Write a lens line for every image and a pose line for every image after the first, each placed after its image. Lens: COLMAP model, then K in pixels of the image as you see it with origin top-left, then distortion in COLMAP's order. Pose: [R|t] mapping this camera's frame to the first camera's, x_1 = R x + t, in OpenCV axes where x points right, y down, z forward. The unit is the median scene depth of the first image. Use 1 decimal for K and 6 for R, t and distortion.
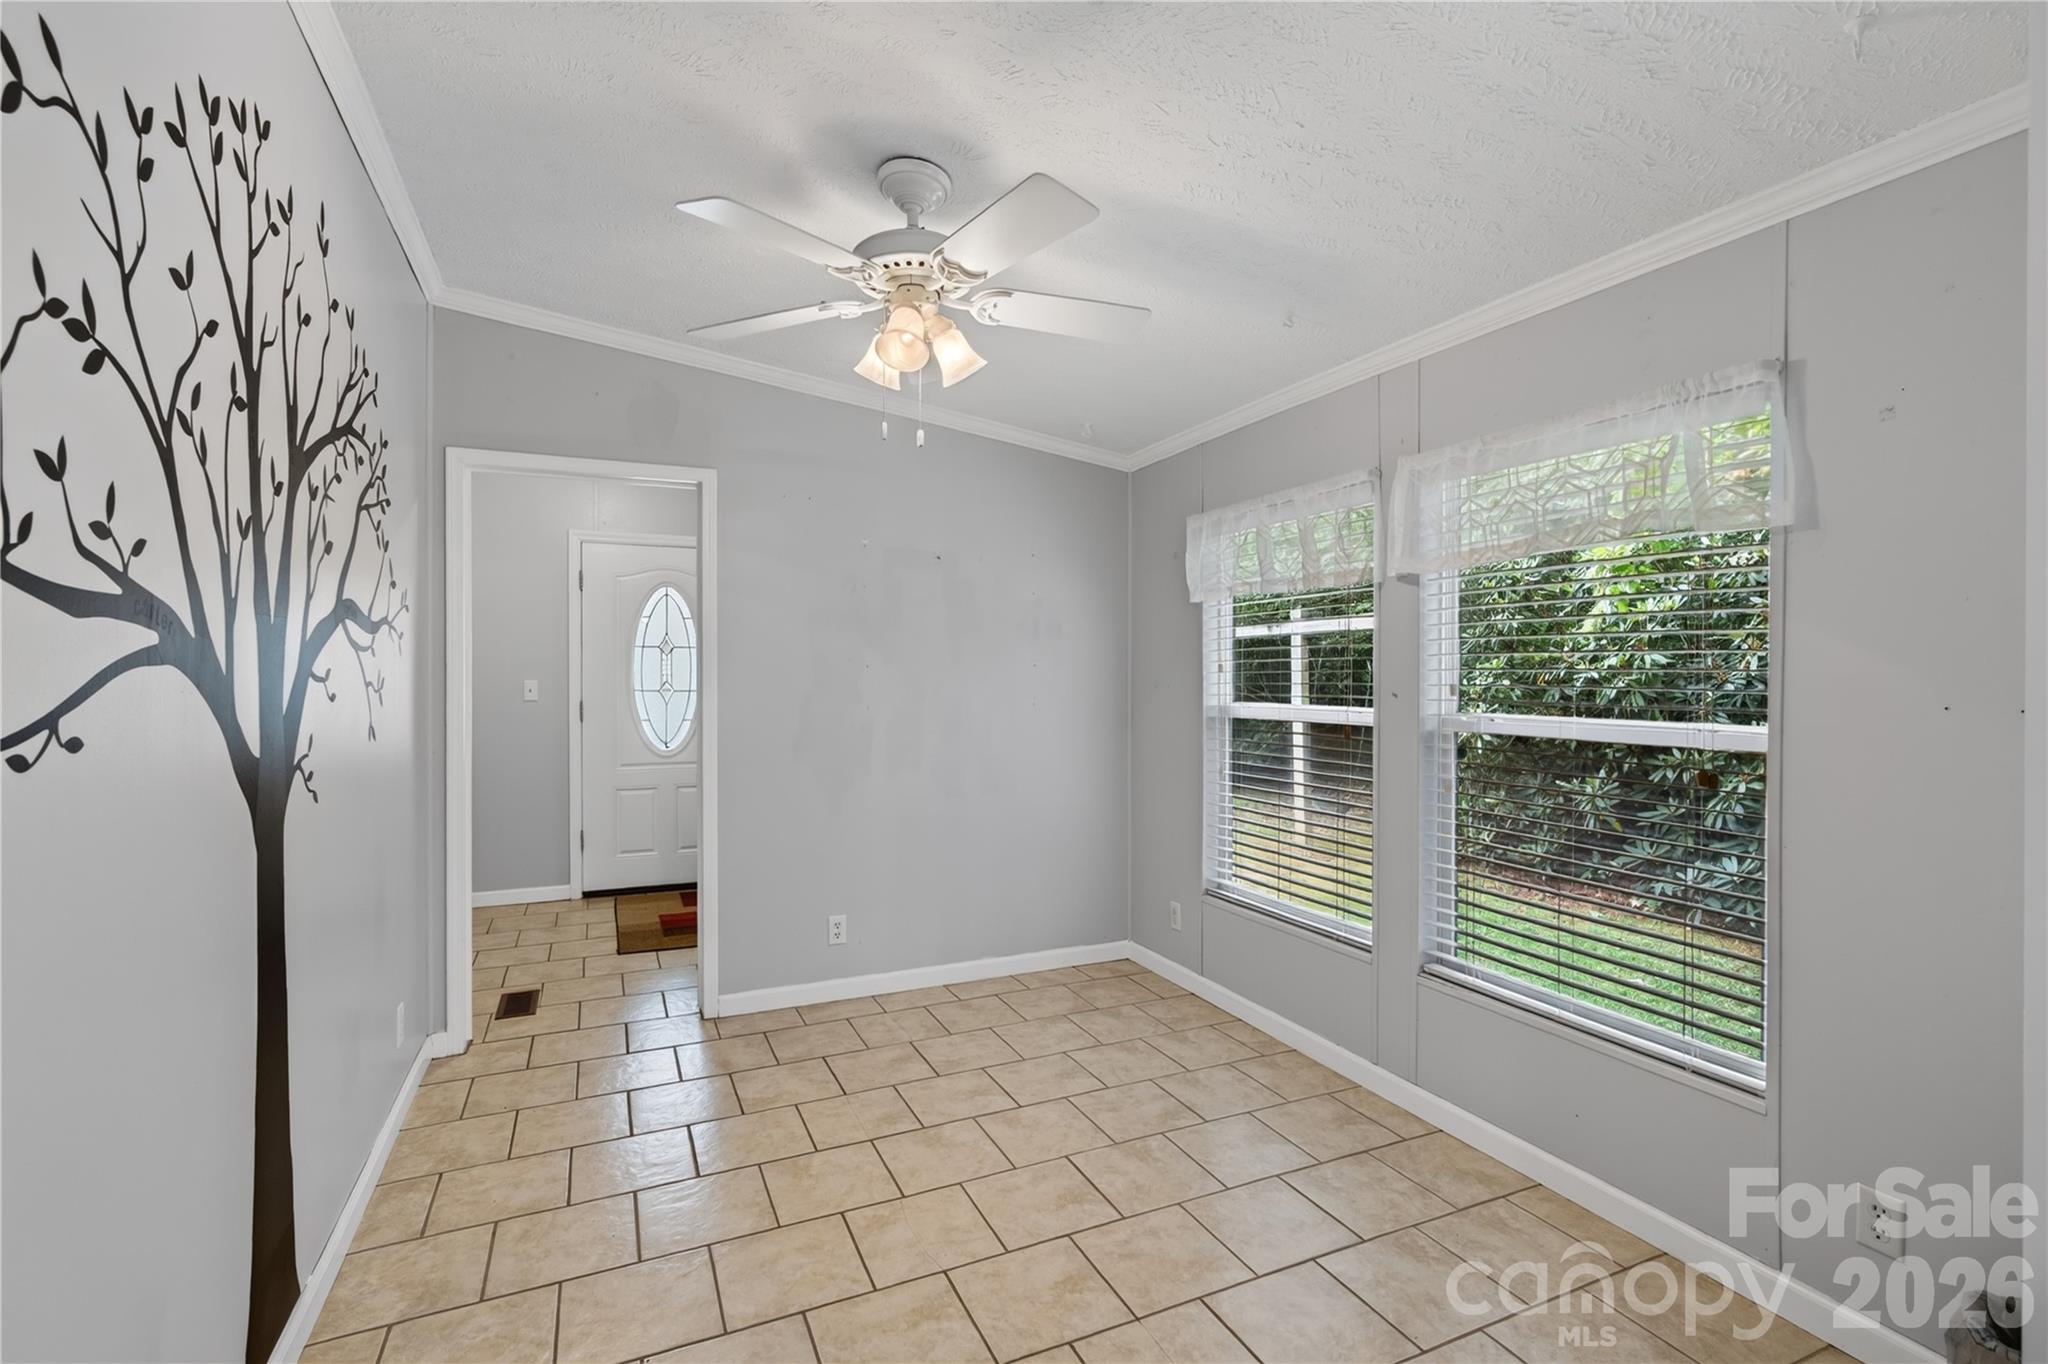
lens RADIAL K [[914.6, 0, 1024.6], [0, 914.6, 669.7], [0, 0, 1]] dist [0.000547, 0.000477]
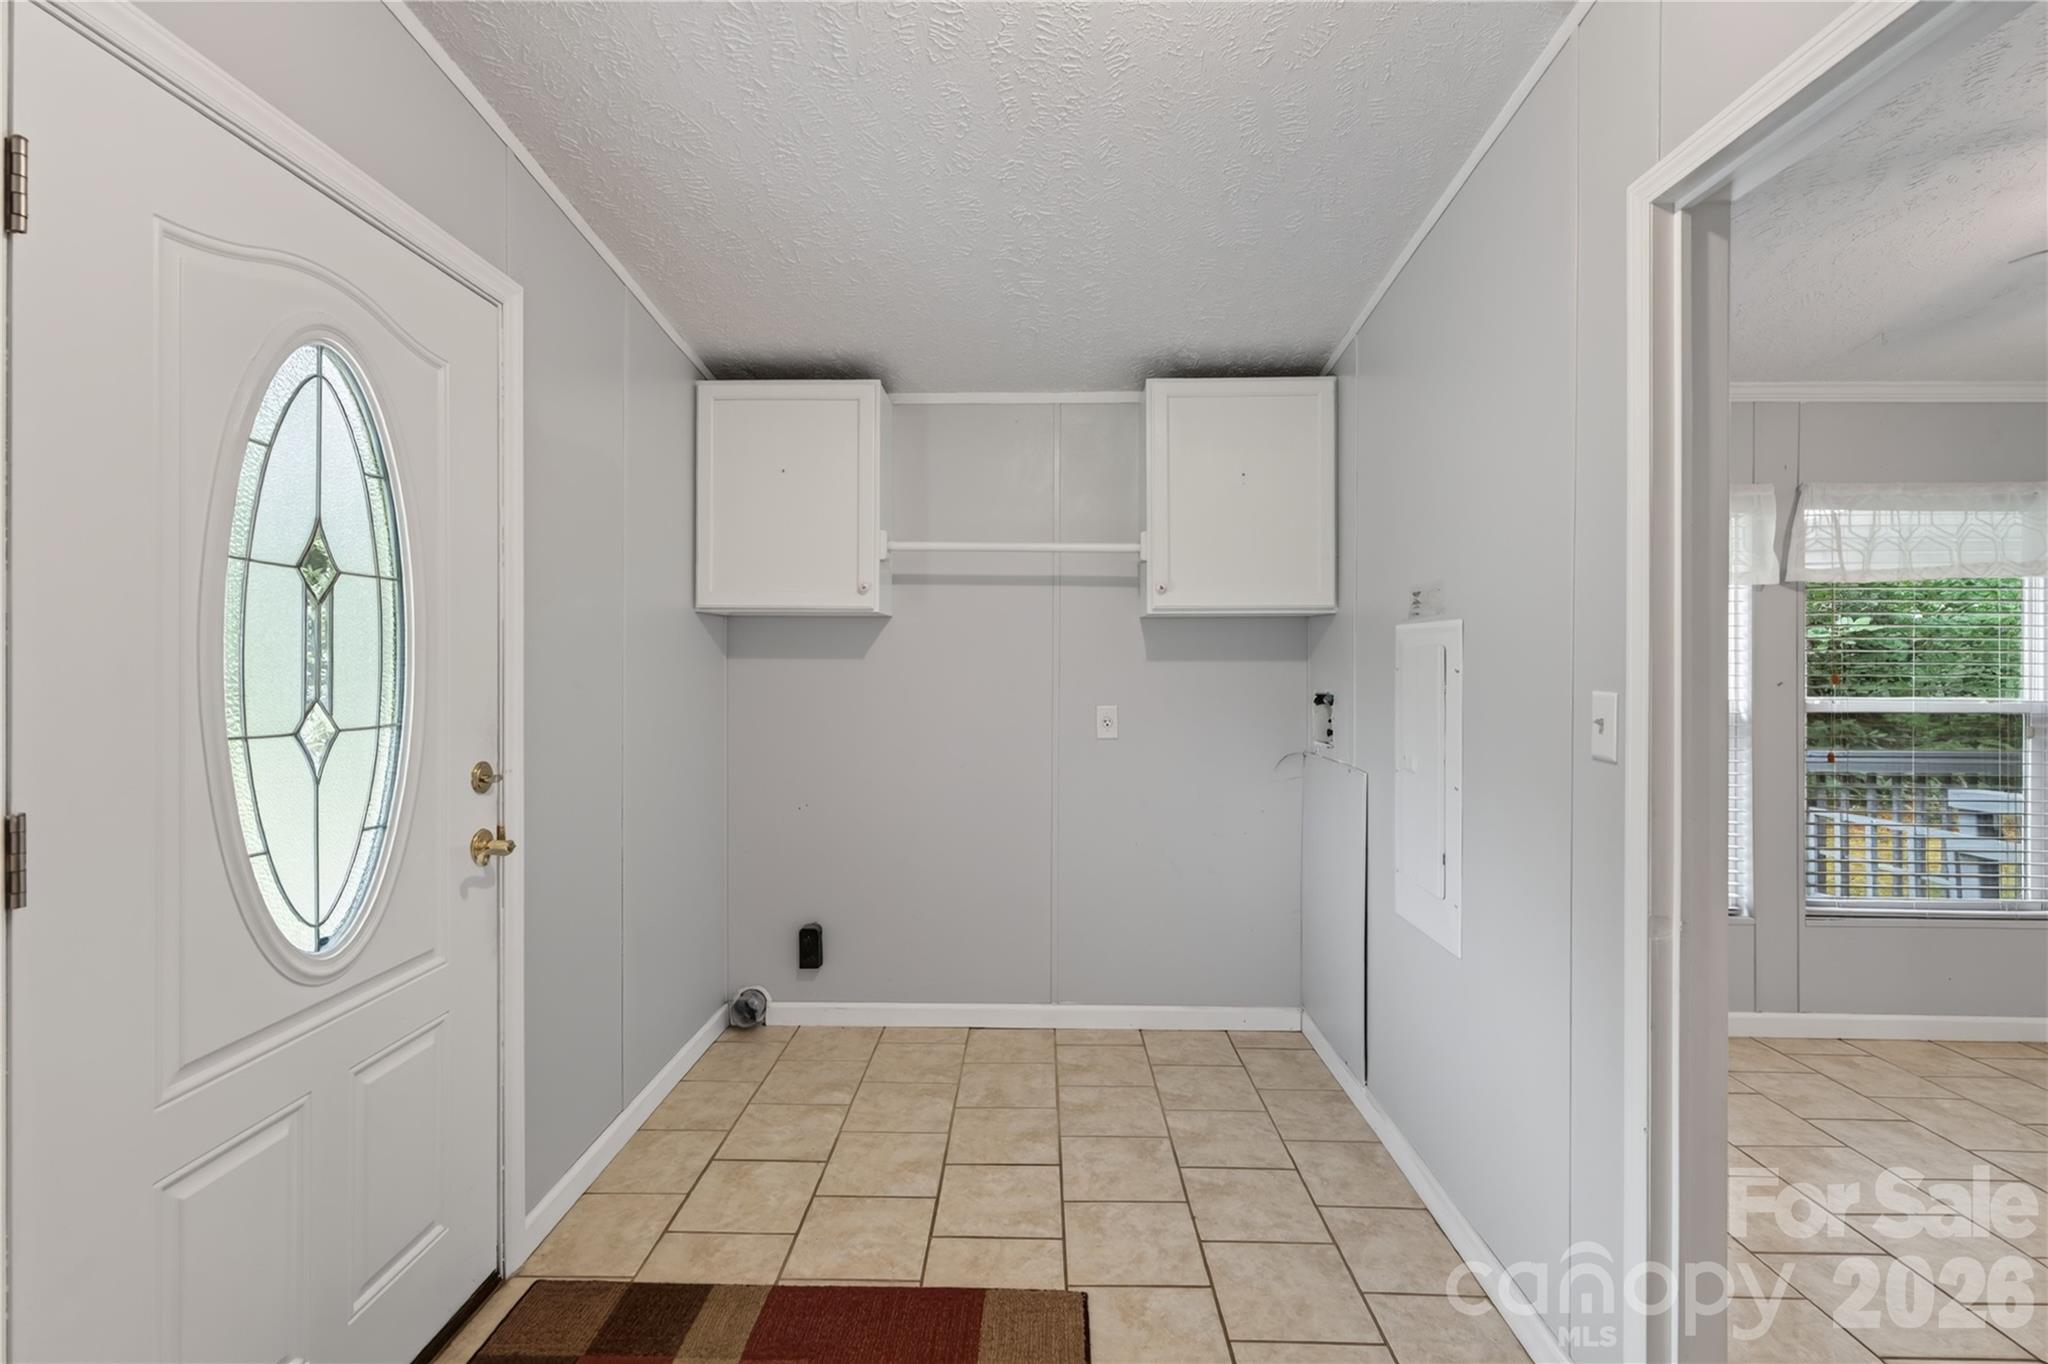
lens RADIAL K [[914.6, 0, 1024.6], [0, 914.6, 669.7], [0, 0, 1]] dist [0.000547, 0.000477]
pose [[0.447541, -0.008746, 0.894221, -0.546946], [-0.004526, 0.999917, 0.012045, 0.000537], [-0.894252, -0.009438, 0.447464, 0.700332]]
